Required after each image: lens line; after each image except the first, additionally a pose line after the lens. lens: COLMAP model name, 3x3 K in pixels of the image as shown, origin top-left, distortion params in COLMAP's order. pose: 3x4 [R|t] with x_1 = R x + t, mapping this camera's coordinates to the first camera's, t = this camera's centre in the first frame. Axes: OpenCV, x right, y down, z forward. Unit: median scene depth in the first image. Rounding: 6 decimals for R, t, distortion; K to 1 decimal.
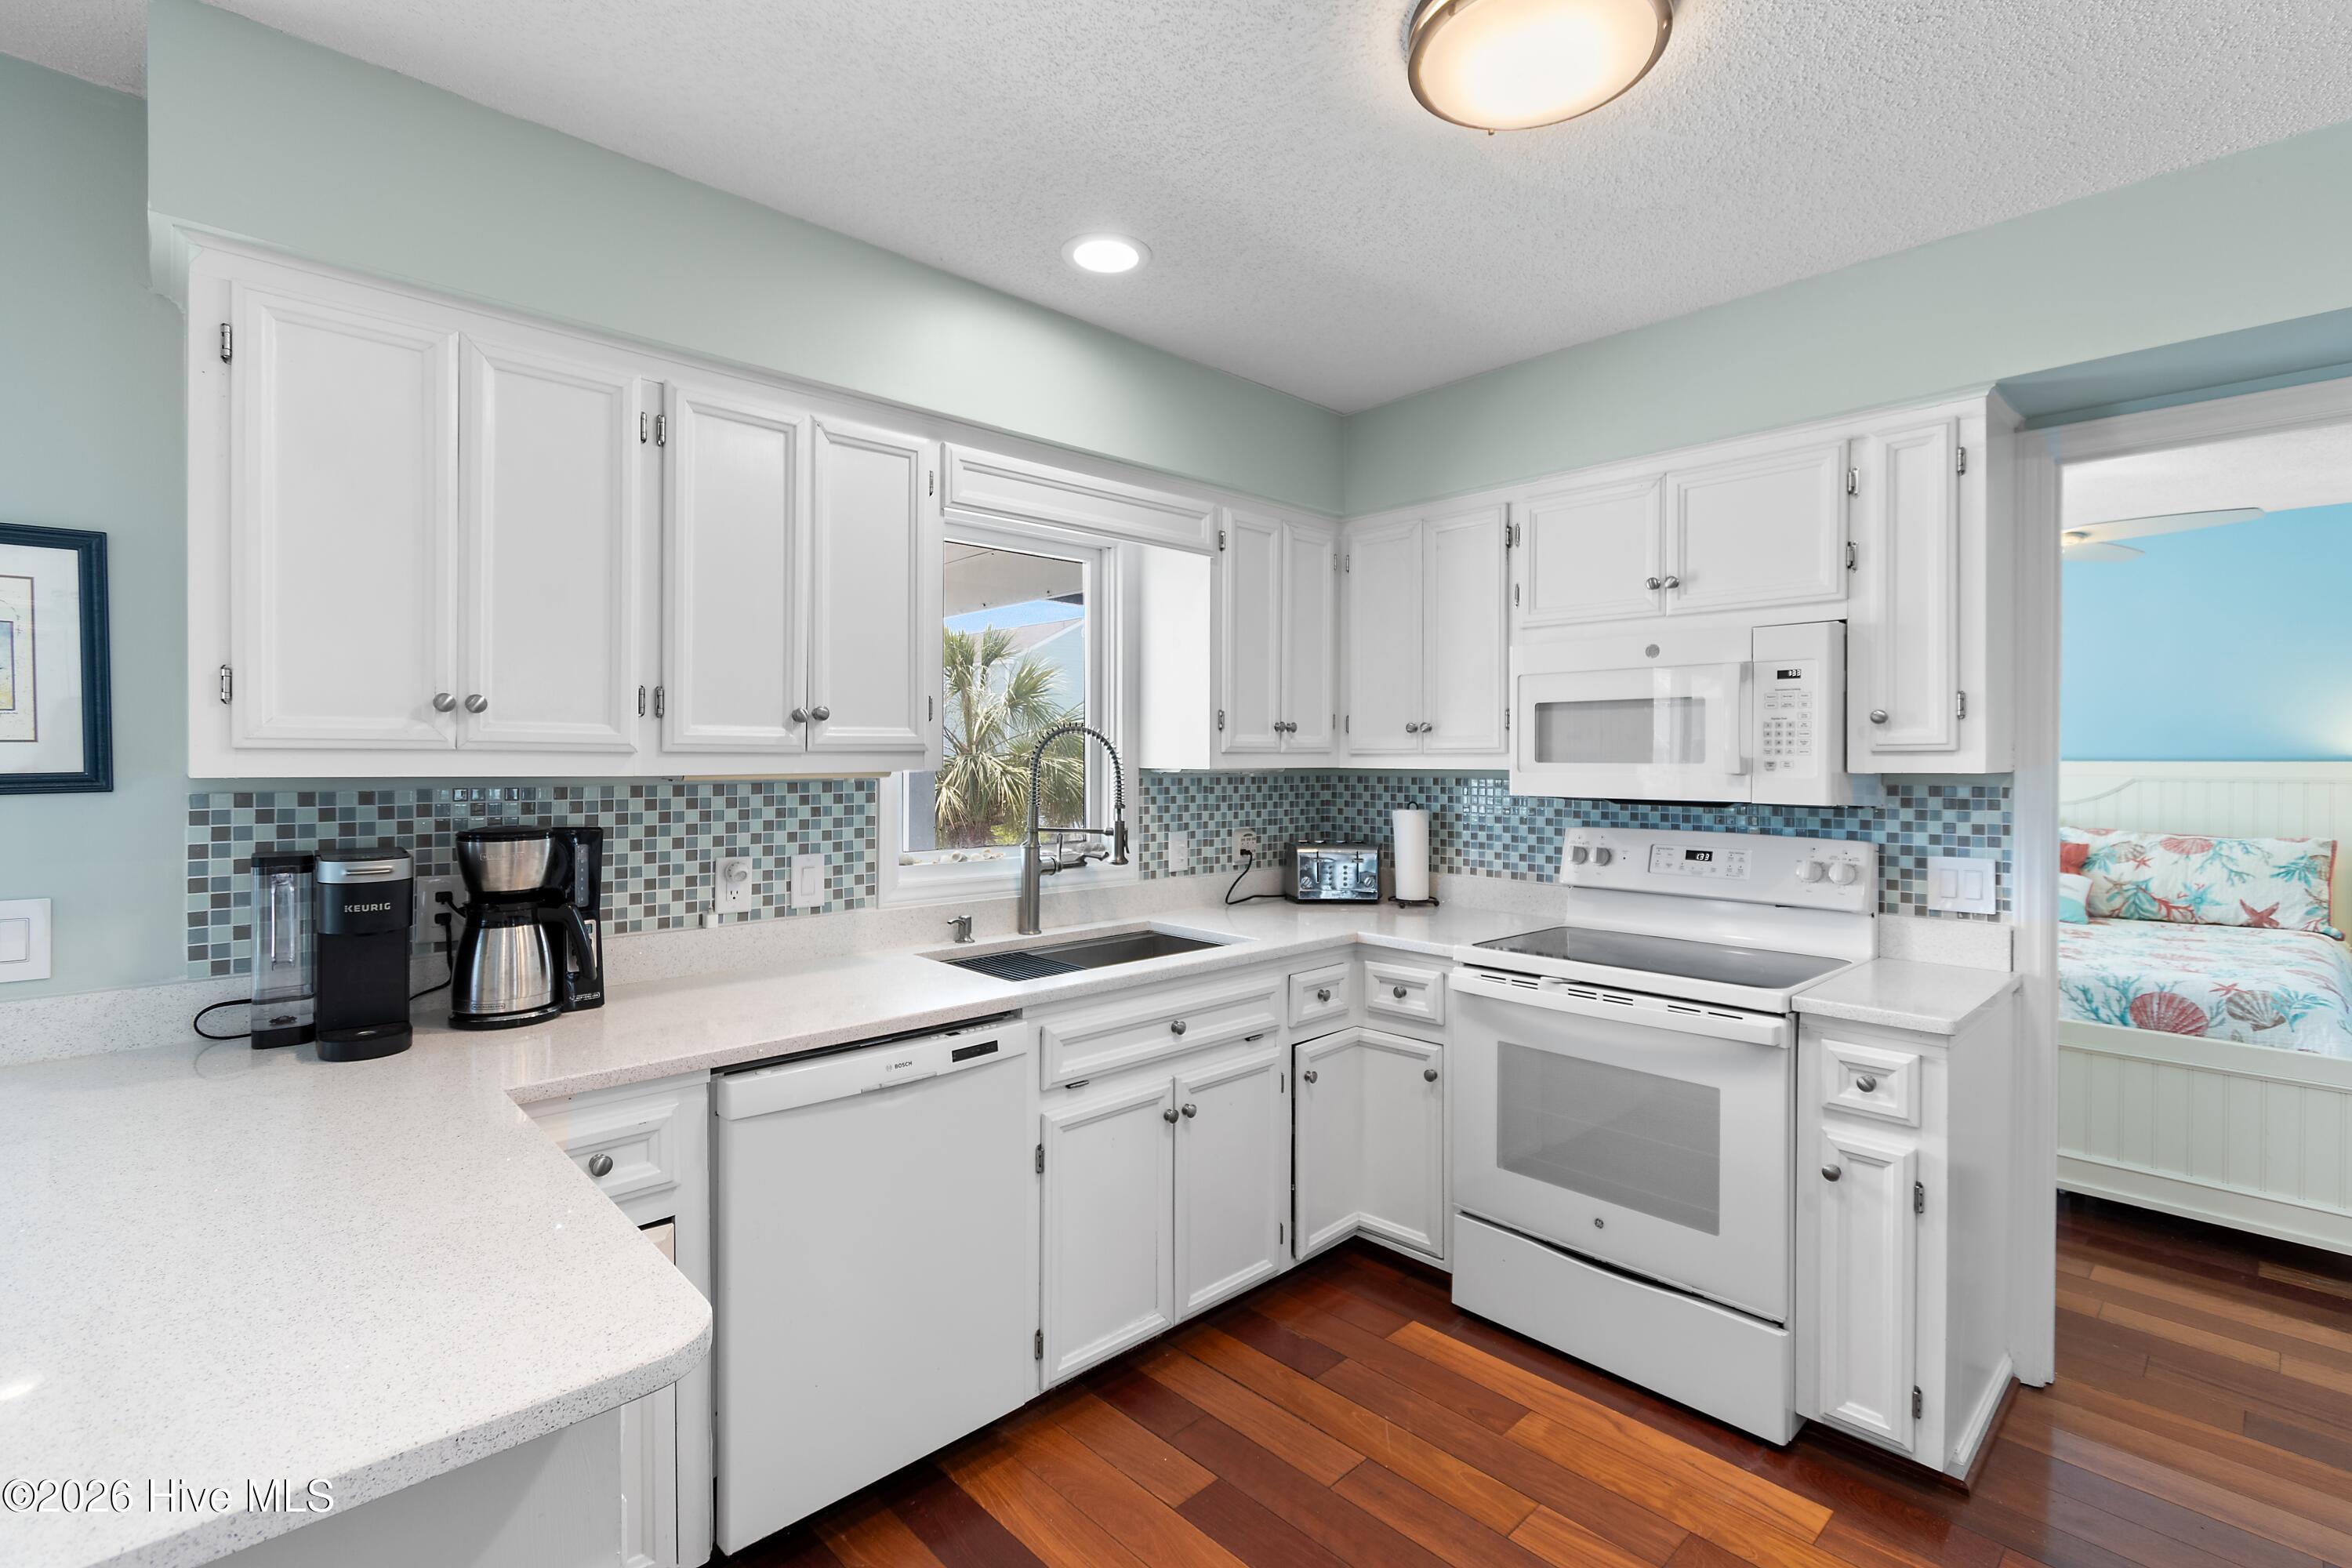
lens RADIAL K [[1038.3, 0, 1194.9], [0, 1038.3, 775.0], [0, 0, 1]] dist [0.003220, -0.000337]
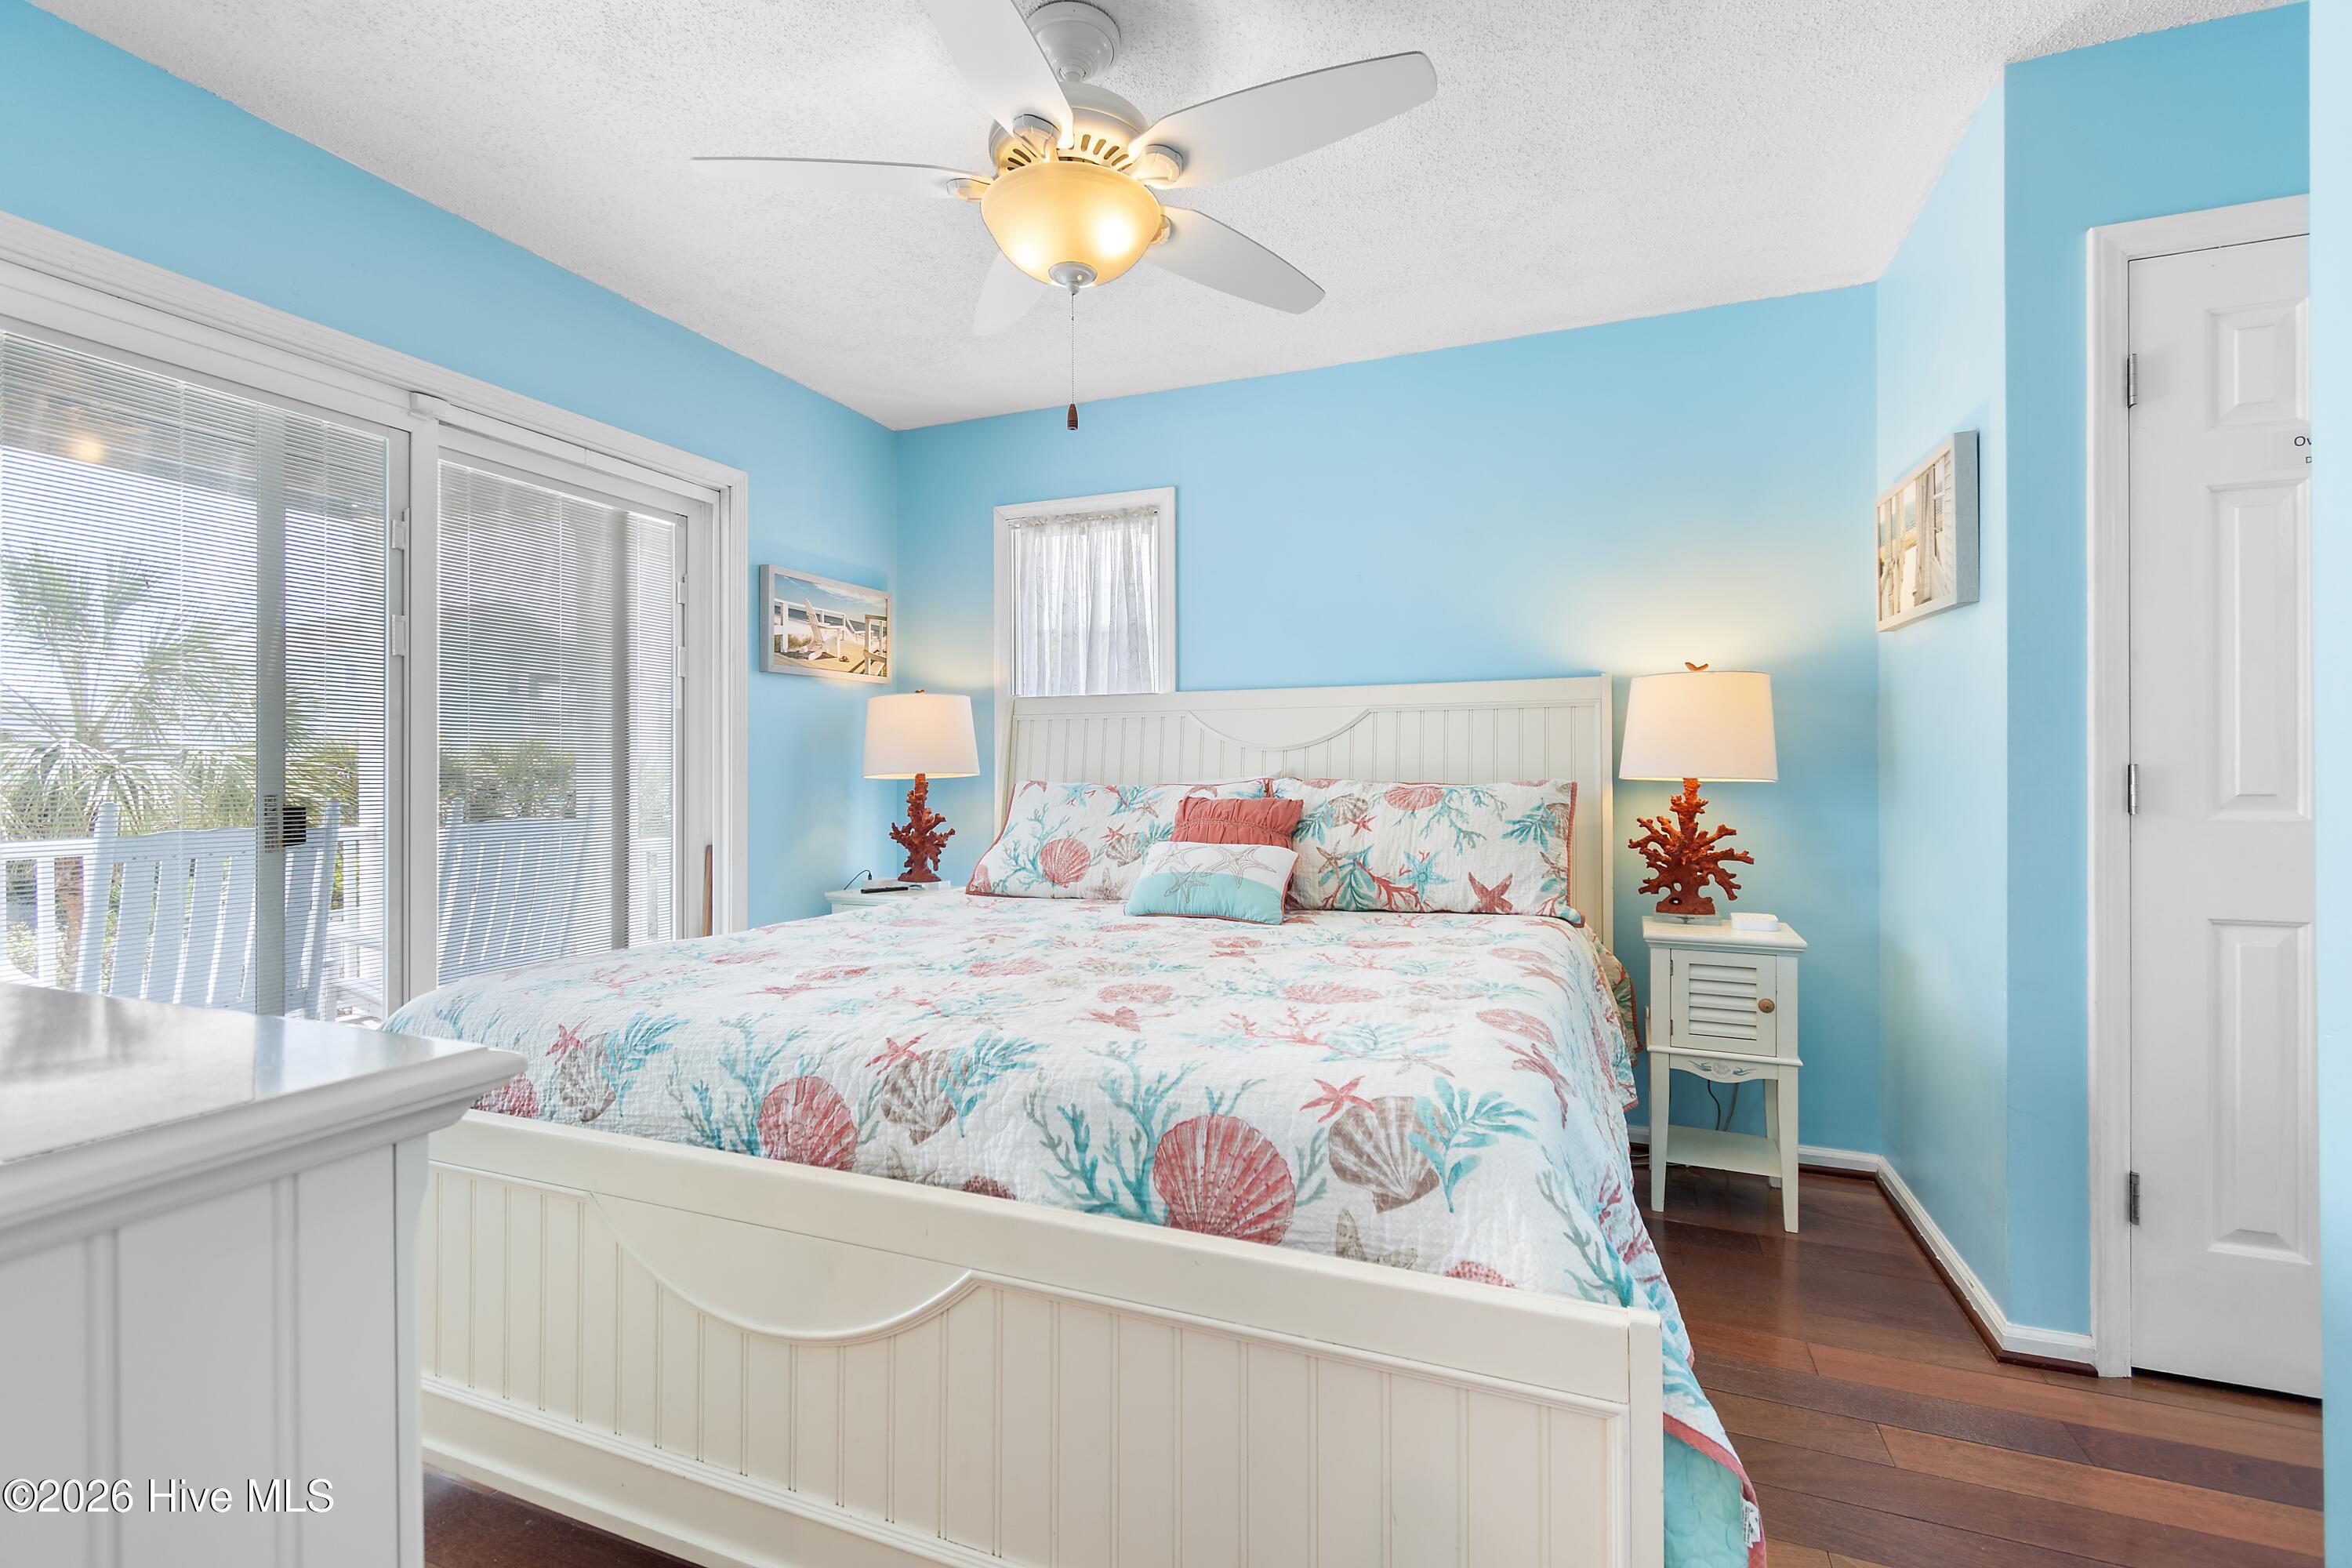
lens RADIAL K [[1038.3, 0, 1164.0], [0, 1038.3, 773.8], [0, 0, 1]] dist [0.003220, -0.000337]
pose [[0.908601, -0.004328, 0.417642, 0.860996], [0.011197, 0.999839, -0.013999, 0.099071], [-0.417514, 0.017396, 0.908504, 0.749348]]
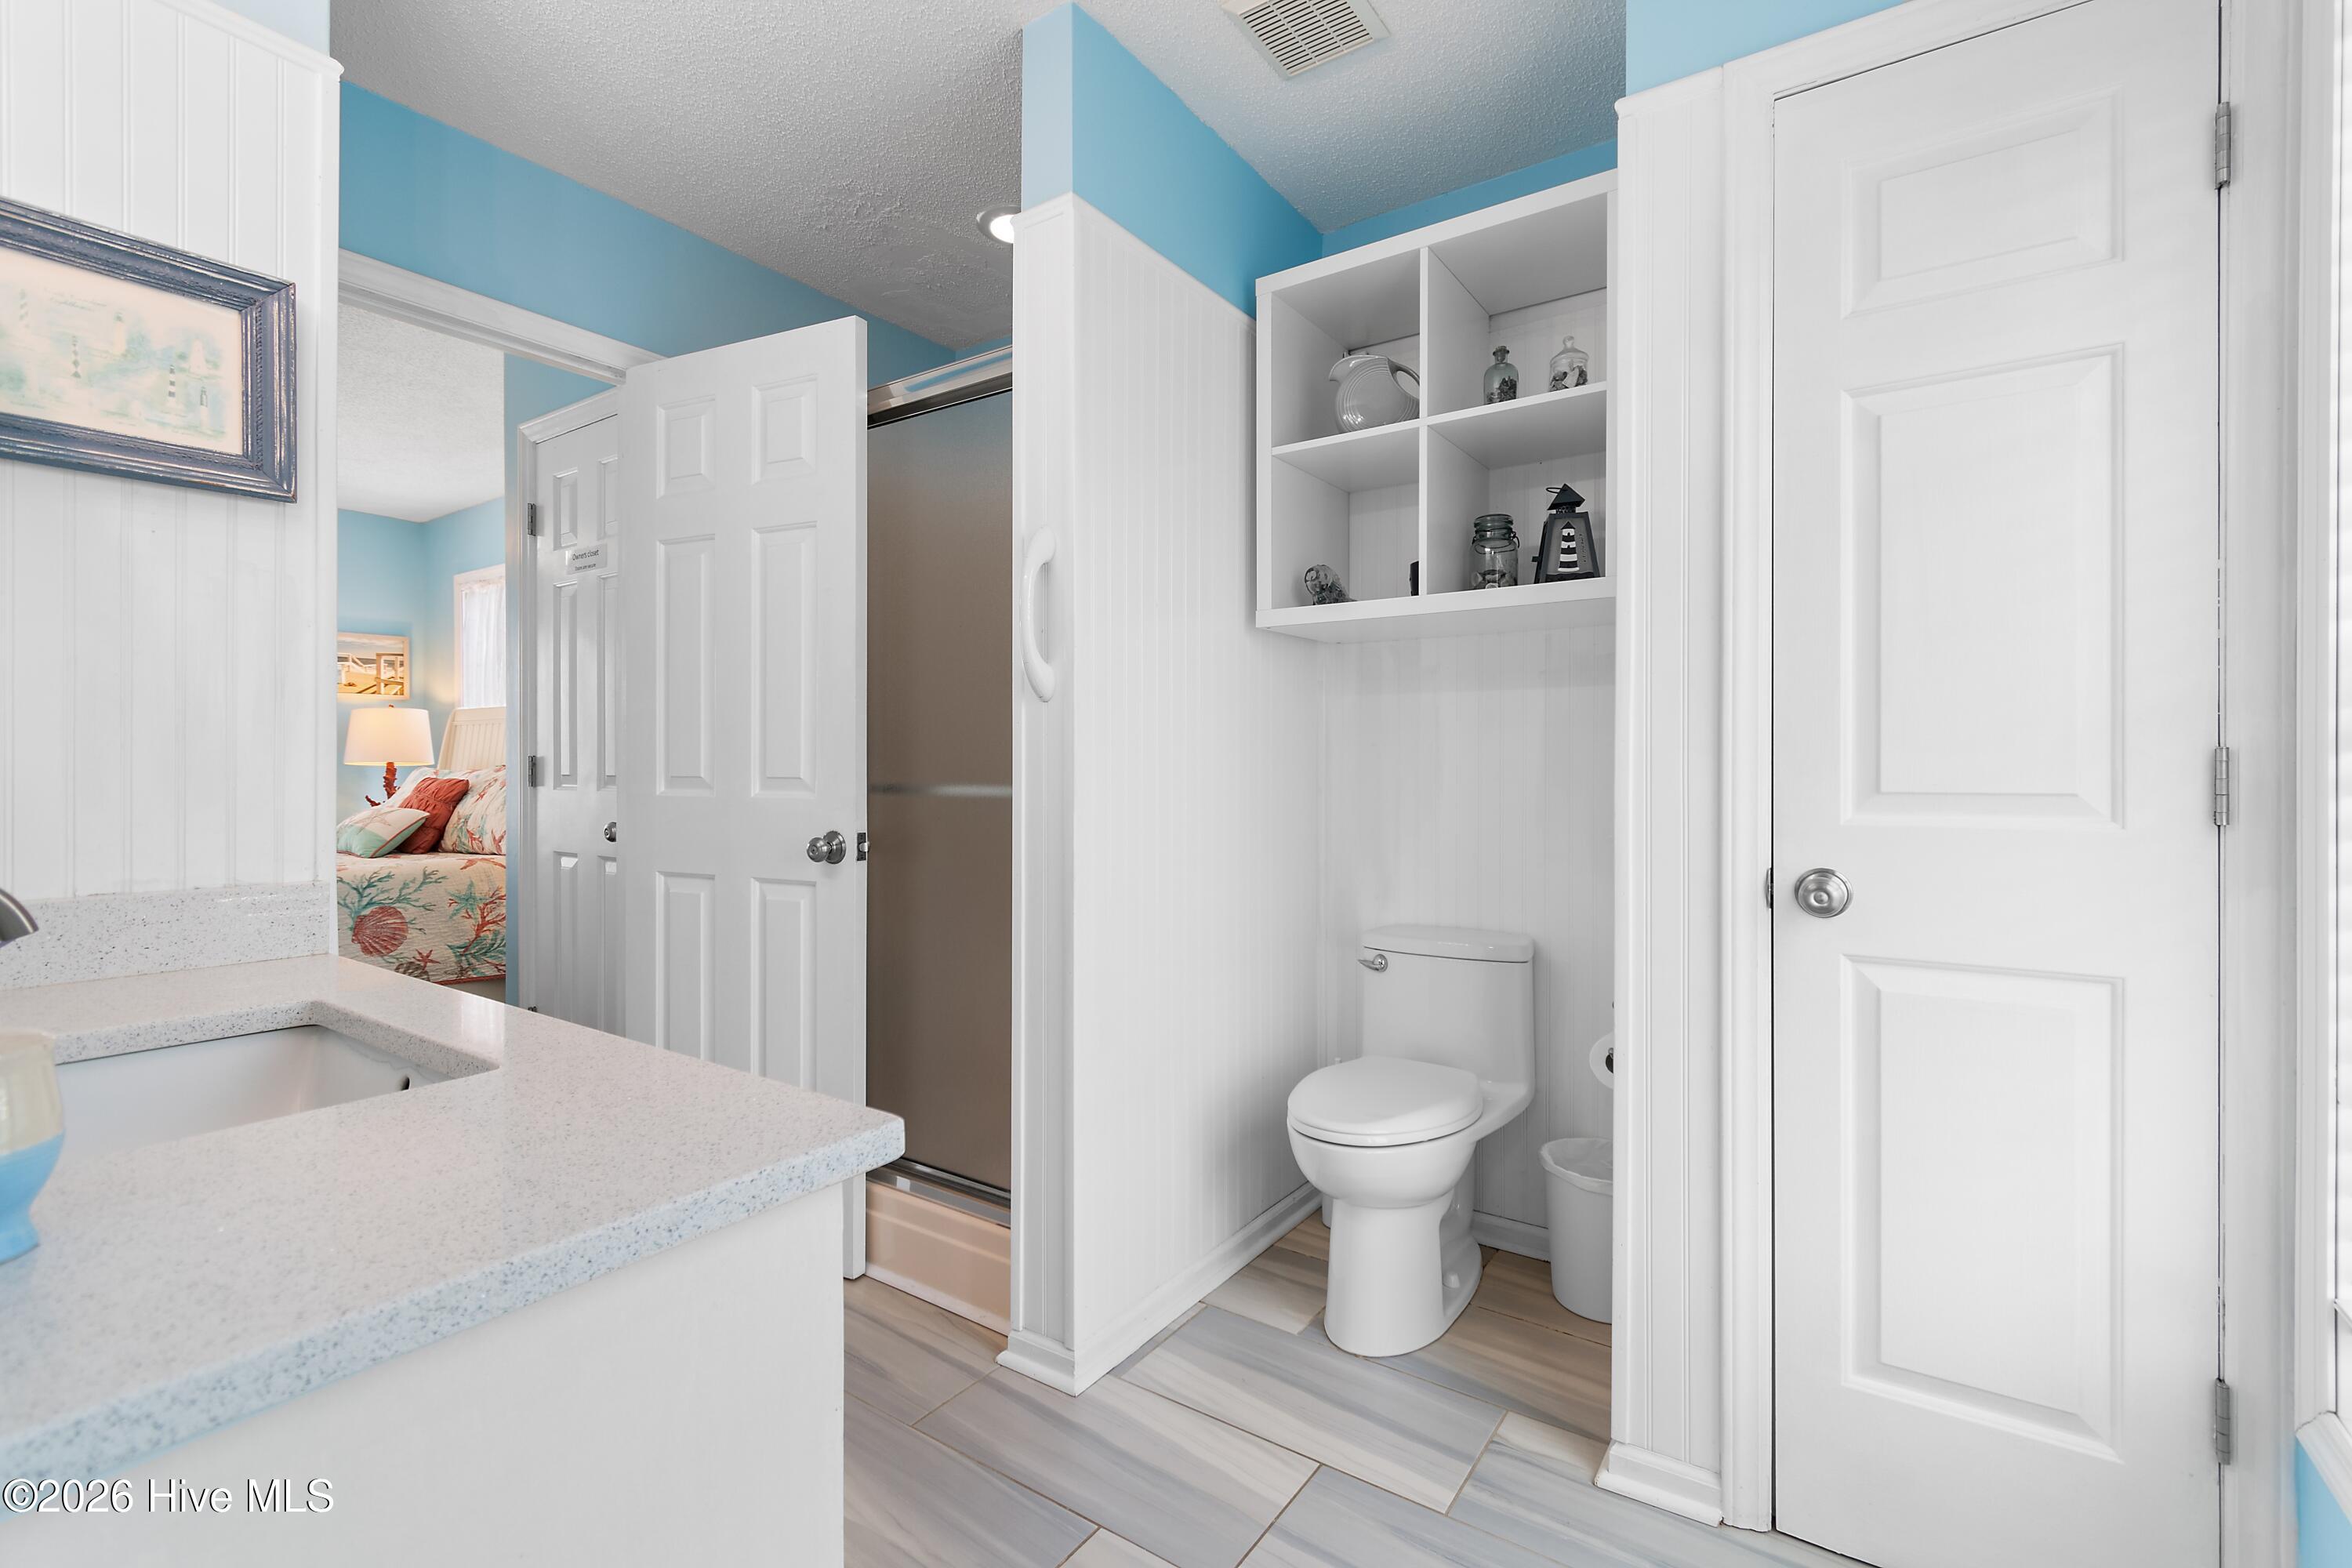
lens RADIAL K [[1038.3, 0, 1175.3], [0, 1038.3, 776.5], [0, 0, 1]] dist [0.003220, -0.000337]
pose [[0.980880, -0.003365, 0.194585, 2.234817], [0.005982, 0.999899, -0.012862, 0.138096], [-0.194522, 0.013780, 0.980801, -0.123661]]
